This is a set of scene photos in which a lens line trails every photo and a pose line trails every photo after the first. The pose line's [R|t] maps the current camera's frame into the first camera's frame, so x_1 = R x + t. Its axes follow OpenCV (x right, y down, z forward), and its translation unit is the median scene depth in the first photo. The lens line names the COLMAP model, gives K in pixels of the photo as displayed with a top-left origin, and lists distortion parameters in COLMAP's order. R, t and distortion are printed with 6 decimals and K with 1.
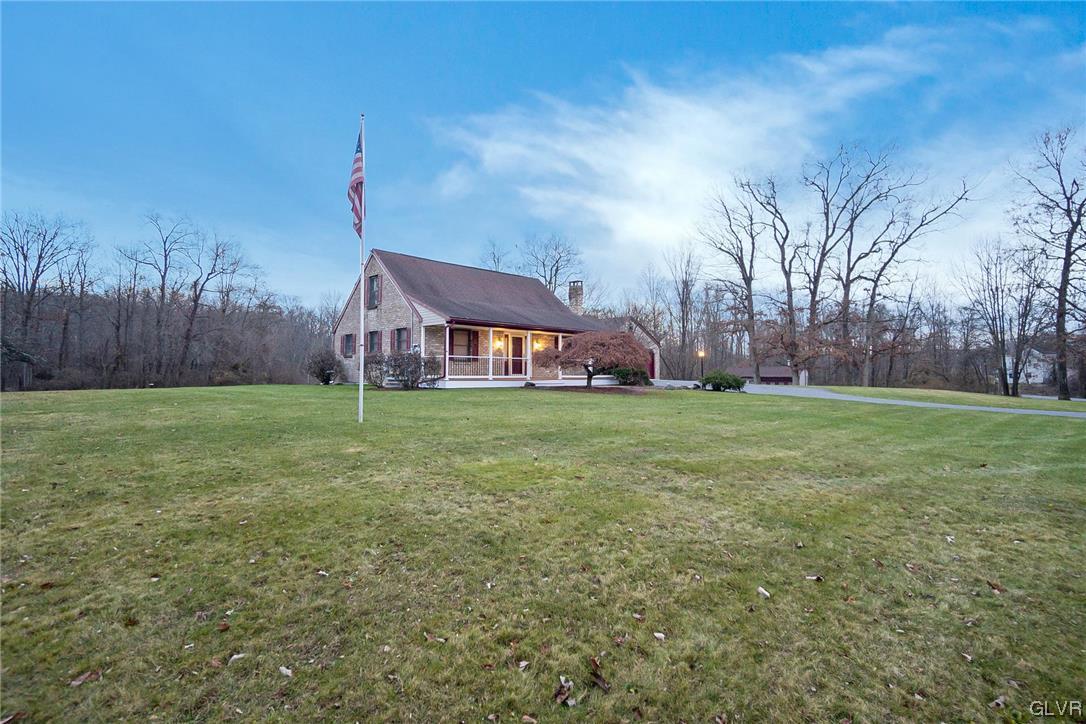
lens RADIAL K [[514.6, 0, 543.4], [0, 514.6, 362.9], [0, 0, 1]] dist [0.000313, 0.000026]
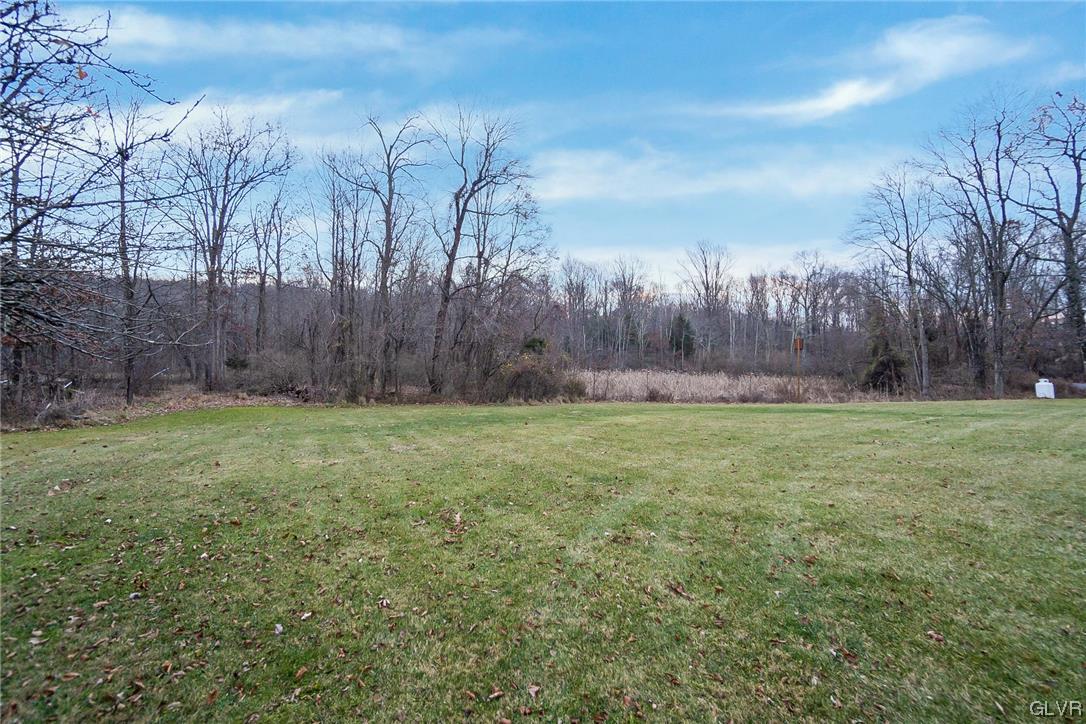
lens RADIAL K [[489.2, 0, 542.7], [0, 489.2, 361.0], [0, 0, 1]] dist [0.027253, 0.000432]
pose [[0.972188, -0.002826, -0.234184, -0.424392], [0.010146, 0.999497, 0.030056, 0.007838], [0.233982, -0.031596, 0.971727, 0.458470]]
